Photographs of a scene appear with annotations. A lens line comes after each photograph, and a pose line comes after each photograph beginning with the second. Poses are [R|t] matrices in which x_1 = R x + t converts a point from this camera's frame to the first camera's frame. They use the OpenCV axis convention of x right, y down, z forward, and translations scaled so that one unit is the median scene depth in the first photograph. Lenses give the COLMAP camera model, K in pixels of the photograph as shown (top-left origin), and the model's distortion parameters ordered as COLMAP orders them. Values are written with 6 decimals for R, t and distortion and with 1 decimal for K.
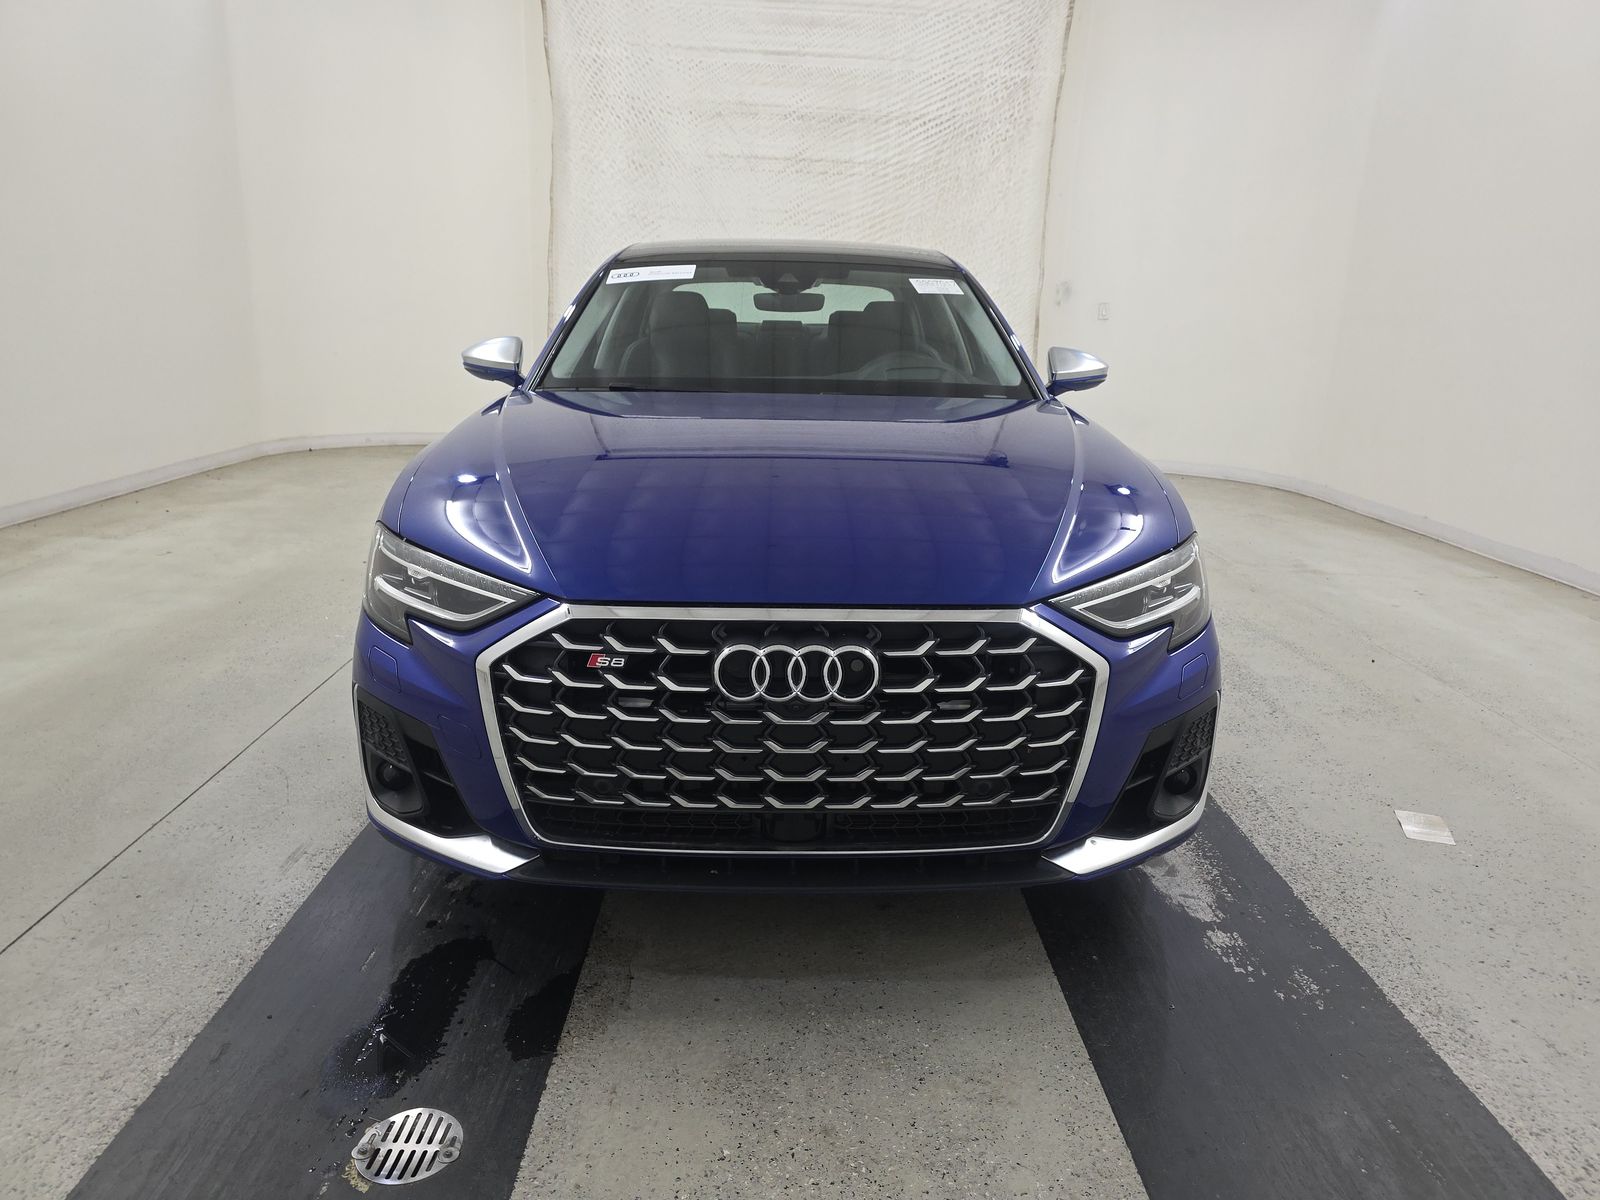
lens RADIAL K [[1080.1, 0, 798.8], [0, 1080.1, 599.8], [0, 0, 1]] dist [0.030623, -0.026403]
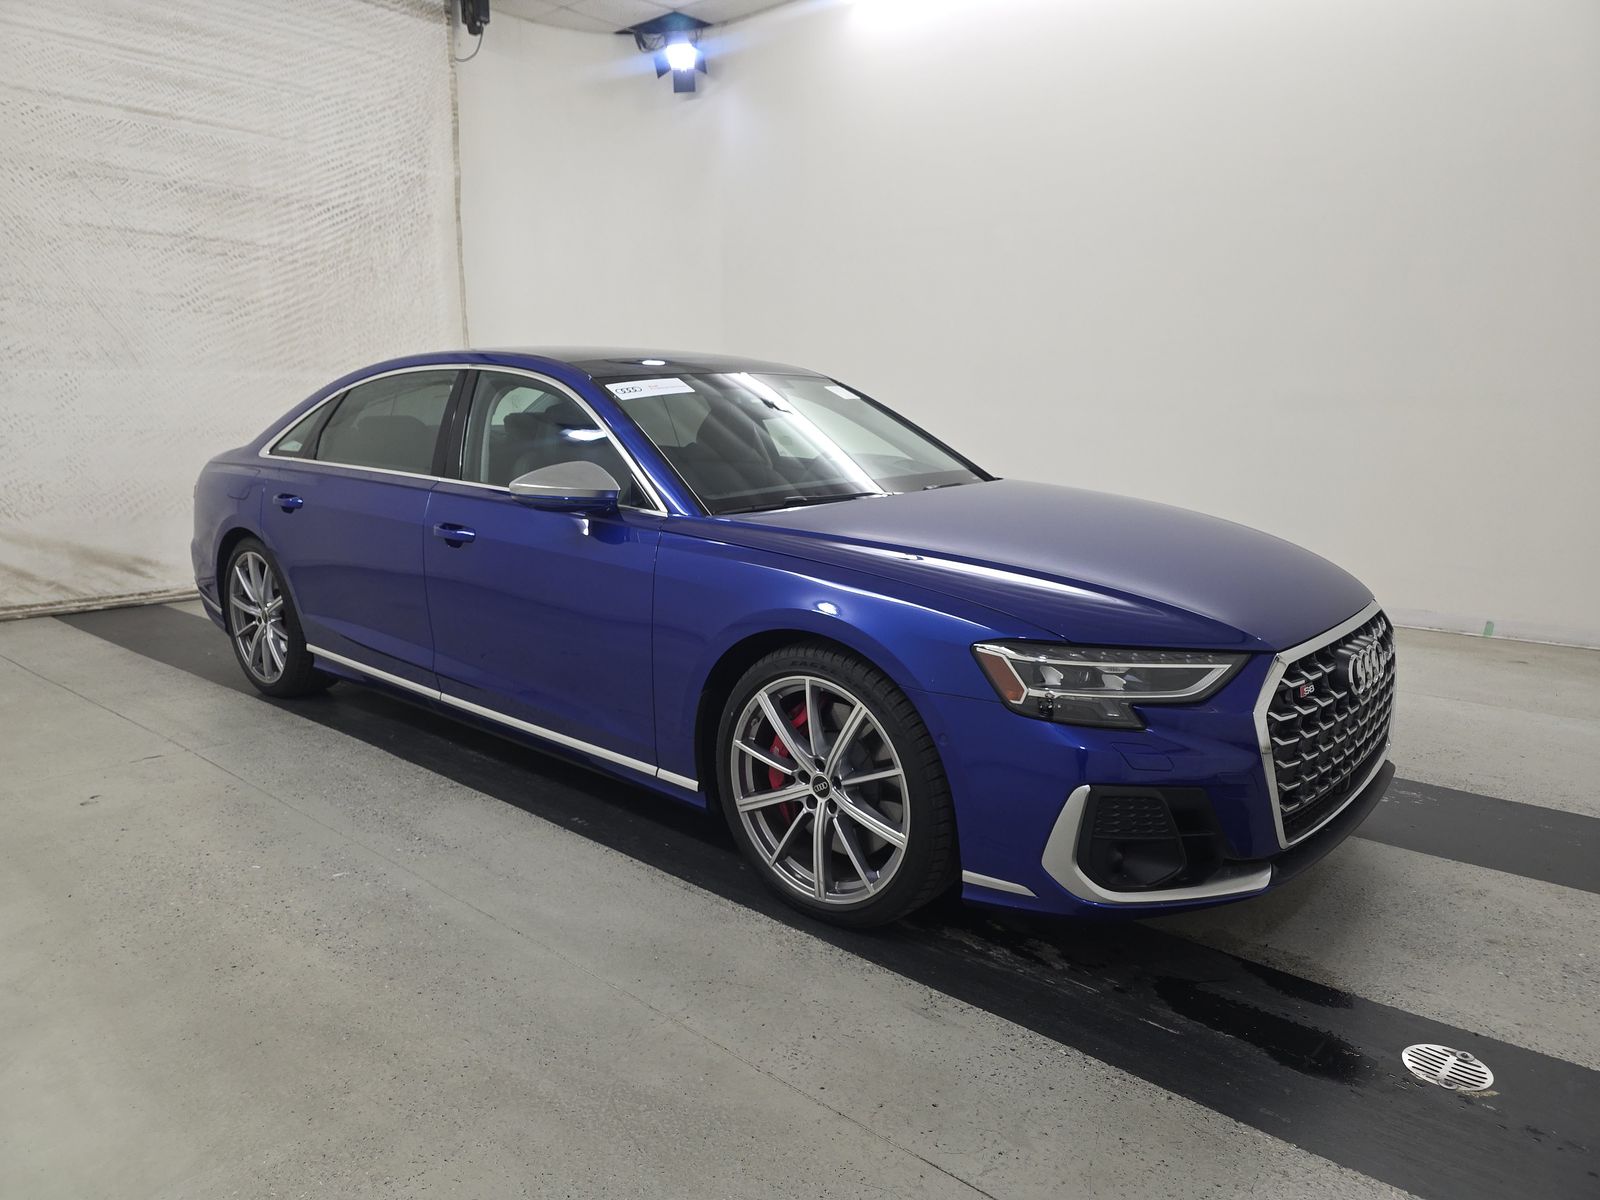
lens RADIAL K [[1080.1, 0, 798.7], [0, 1080.1, 603.3], [0, 0, 1]] dist [0.030623, -0.026403]
pose [[0.678850, -0.167842, 0.714837, -0.337031], [0.213659, 0.976552, 0.026388, -0.047106], [-0.702504, 0.134818, 0.698793, 0.109332]]
